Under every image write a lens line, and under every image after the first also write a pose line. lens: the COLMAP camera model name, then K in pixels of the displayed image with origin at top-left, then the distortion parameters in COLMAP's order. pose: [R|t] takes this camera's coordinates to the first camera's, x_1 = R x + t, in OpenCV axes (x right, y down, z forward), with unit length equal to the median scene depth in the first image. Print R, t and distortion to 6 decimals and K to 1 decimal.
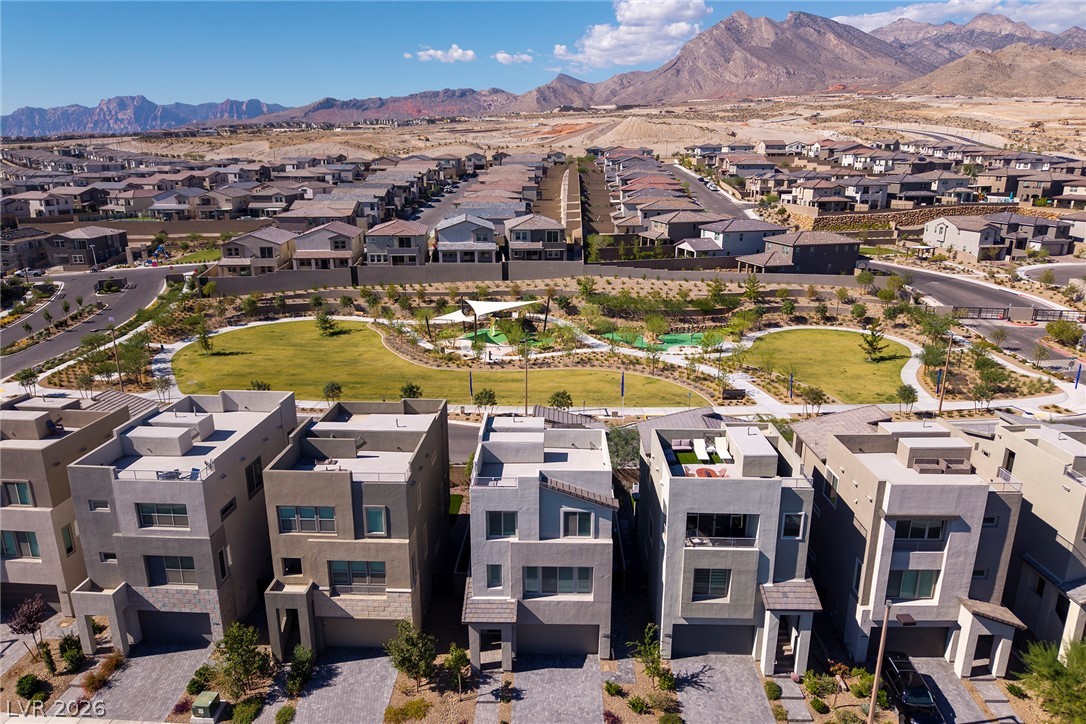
lens RADIAL K [[731.0, 0, 543.0], [0, 731.0, 362.0], [0, 0, 1]] dist [0.009396, -0.004977]
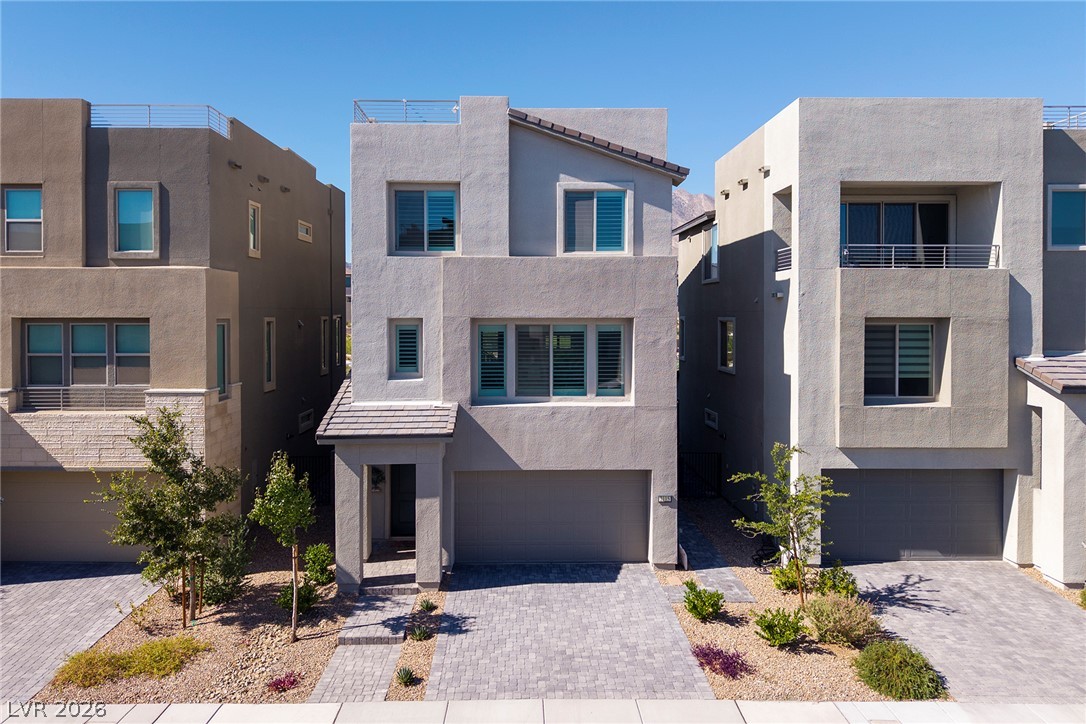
lens RADIAL K [[694.8, 0, 528.1], [0, 694.8, 360.9], [0, 0, 1]] dist [0.011357, -0.000478]
pose [[0.999230, -0.000334, 0.039229, -0.003179], [0.010921, 0.962809, -0.269961, 0.130810], [-0.037680, 0.270181, 0.962072, 0.193047]]
